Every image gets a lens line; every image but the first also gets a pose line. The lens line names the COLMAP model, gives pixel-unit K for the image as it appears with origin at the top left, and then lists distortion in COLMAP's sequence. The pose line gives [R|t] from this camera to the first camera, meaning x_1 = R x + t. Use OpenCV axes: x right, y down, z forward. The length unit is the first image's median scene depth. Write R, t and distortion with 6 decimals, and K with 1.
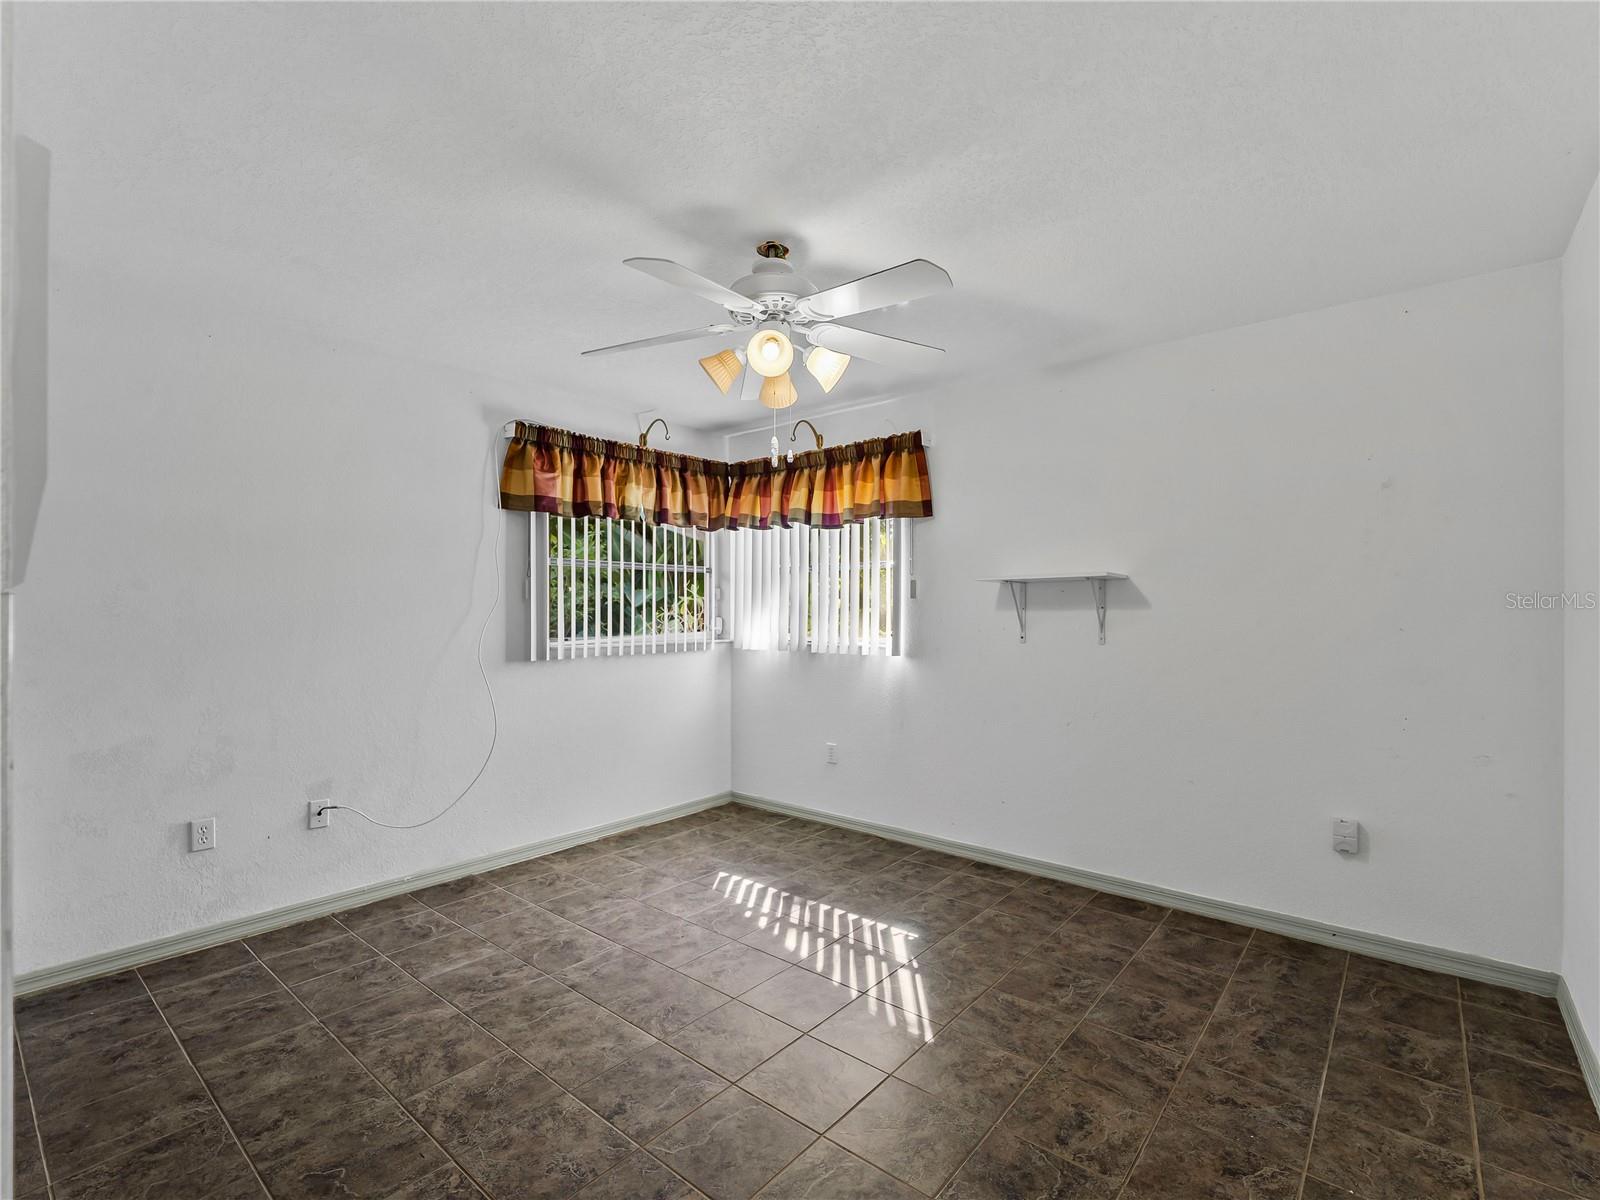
lens RADIAL K [[725.9, 0, 799.3], [0, 725.9, 607.4], [0, 0, 1]] dist [0.000971, -0.000222]
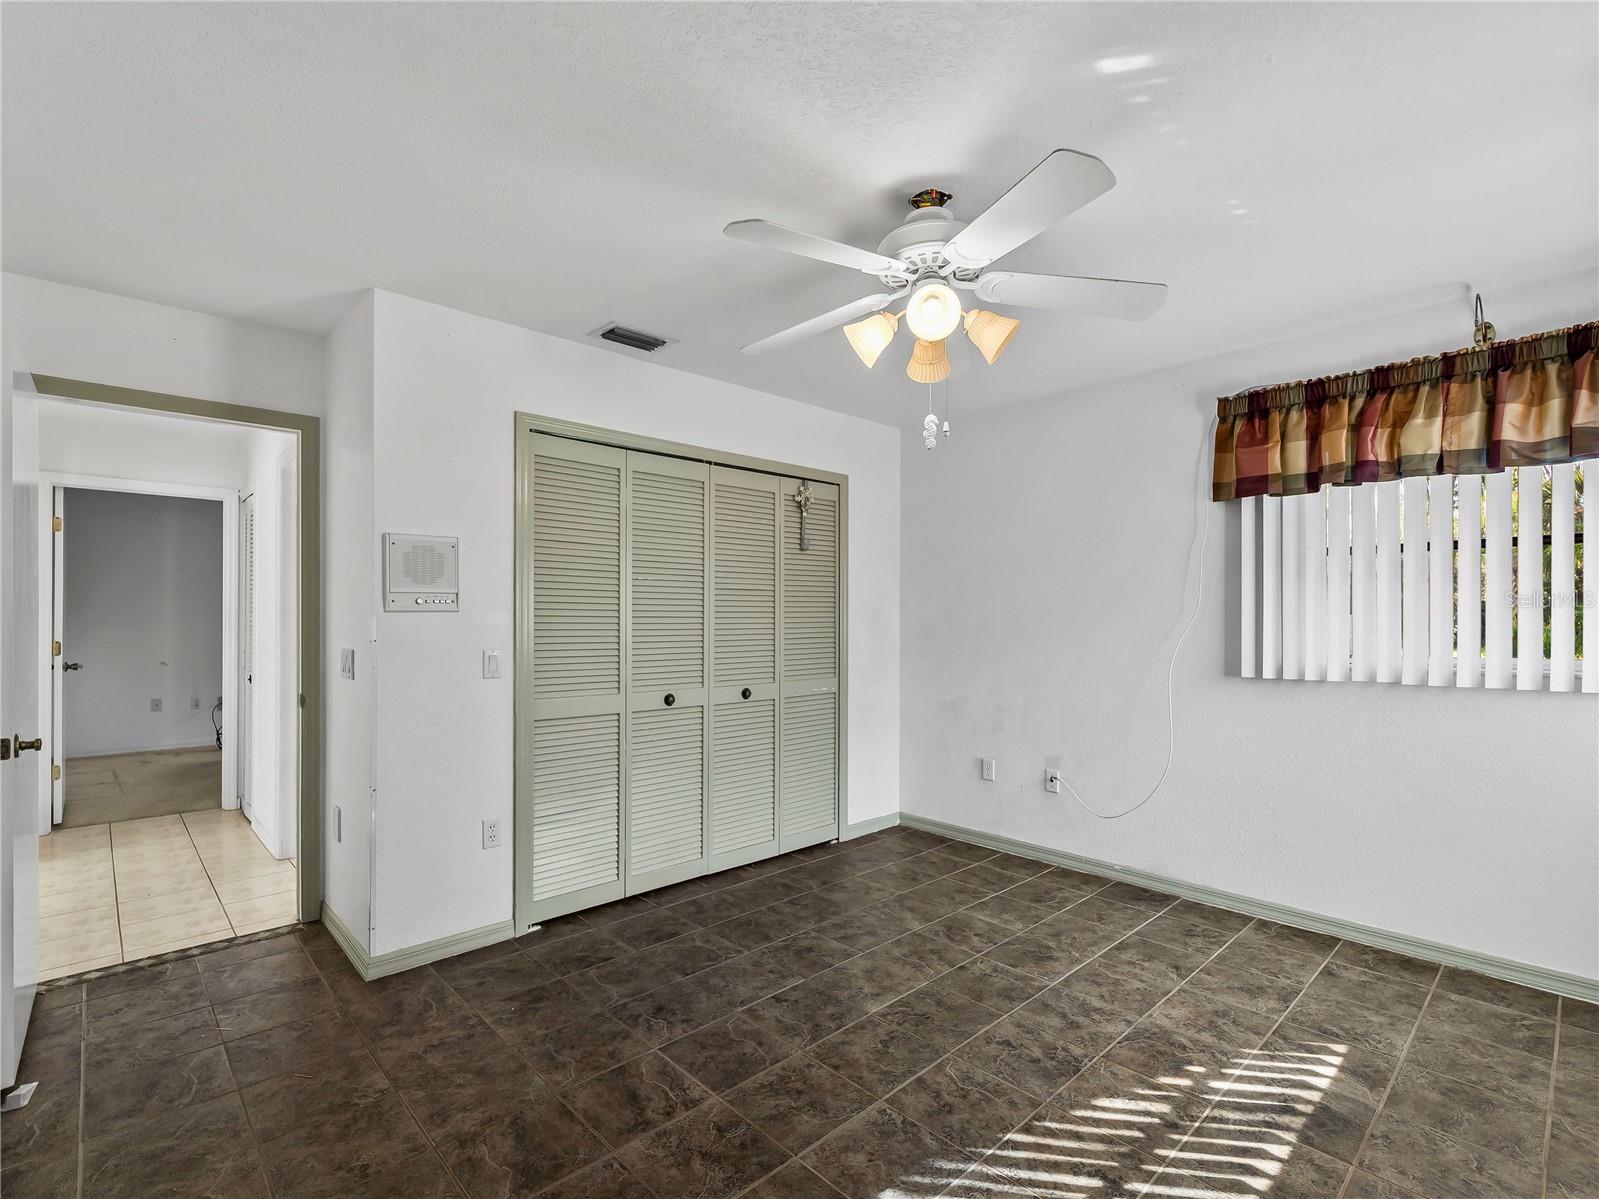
lens RADIAL K [[739.2, 0, 801.7], [0, 739.2, 605.8], [0, 0, 1]] dist [-0.002846, -0.000520]
pose [[-0.102779, -0.017742, -0.994546, 0.695176], [0.004247, 0.999824, -0.018275, 0.007770], [0.994695, -0.006102, -0.102685, 0.763243]]
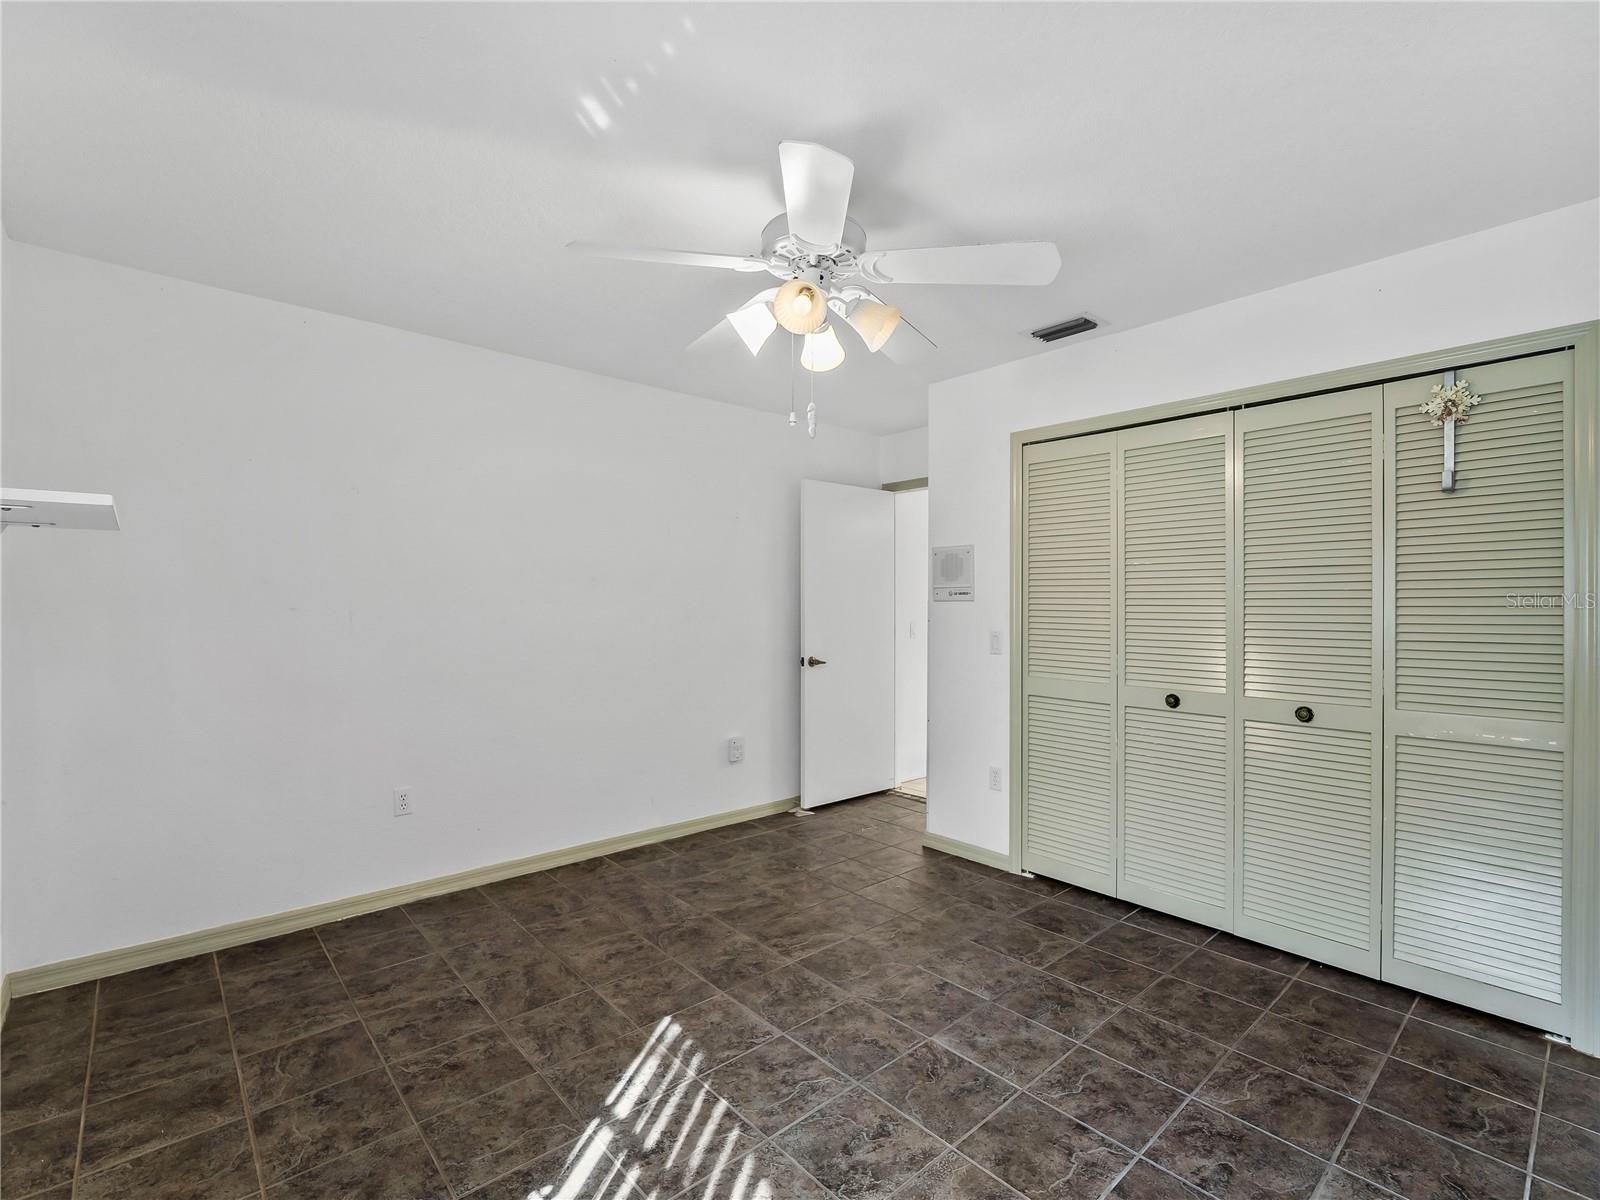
lens RADIAL K [[740.2, 0, 828.5], [0, 740.2, 596.5], [0, 0, 1]] dist [-0.000867, -0.000343]
pose [[-0.994499, -0.005220, 0.104614, -0.117753], [-0.006704, 0.999882, -0.013841, 0.007187], [-0.104530, -0.014466, -0.994417, 1.526035]]
